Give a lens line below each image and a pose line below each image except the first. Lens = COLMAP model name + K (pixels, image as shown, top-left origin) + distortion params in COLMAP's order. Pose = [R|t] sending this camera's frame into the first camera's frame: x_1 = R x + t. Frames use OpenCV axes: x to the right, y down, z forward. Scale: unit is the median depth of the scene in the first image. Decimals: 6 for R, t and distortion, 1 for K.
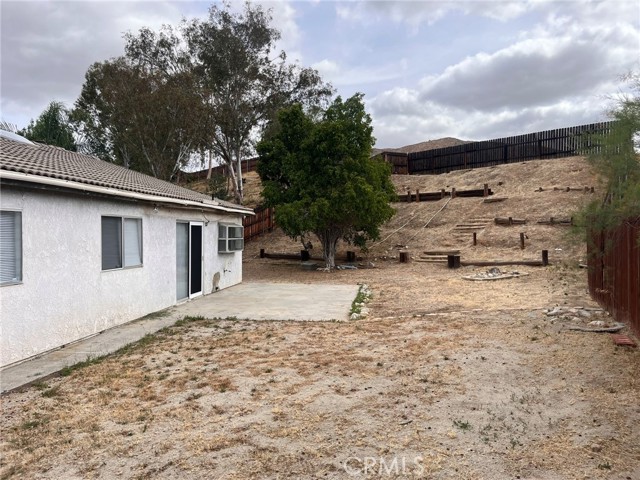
lens RADIAL K [[483.3, 0, 322.4], [0, 483.3, 242.2], [0, 0, 1]] dist [0.070964, -0.106656]
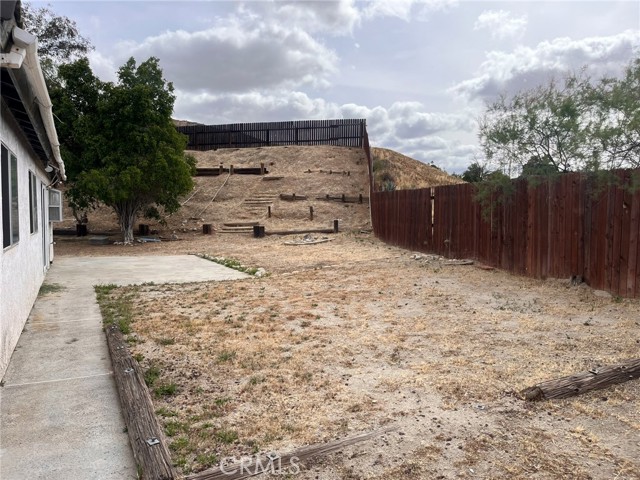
lens RADIAL K [[483.3, 0, 322.4], [0, 483.3, 242.2], [0, 0, 1]] dist [0.070964, -0.106656]
pose [[0.834130, -0.026484, 0.550931, -0.189320], [0.003627, 0.999088, 0.042537, 0.015339], [-0.551556, -0.033483, 0.833466, 0.001582]]
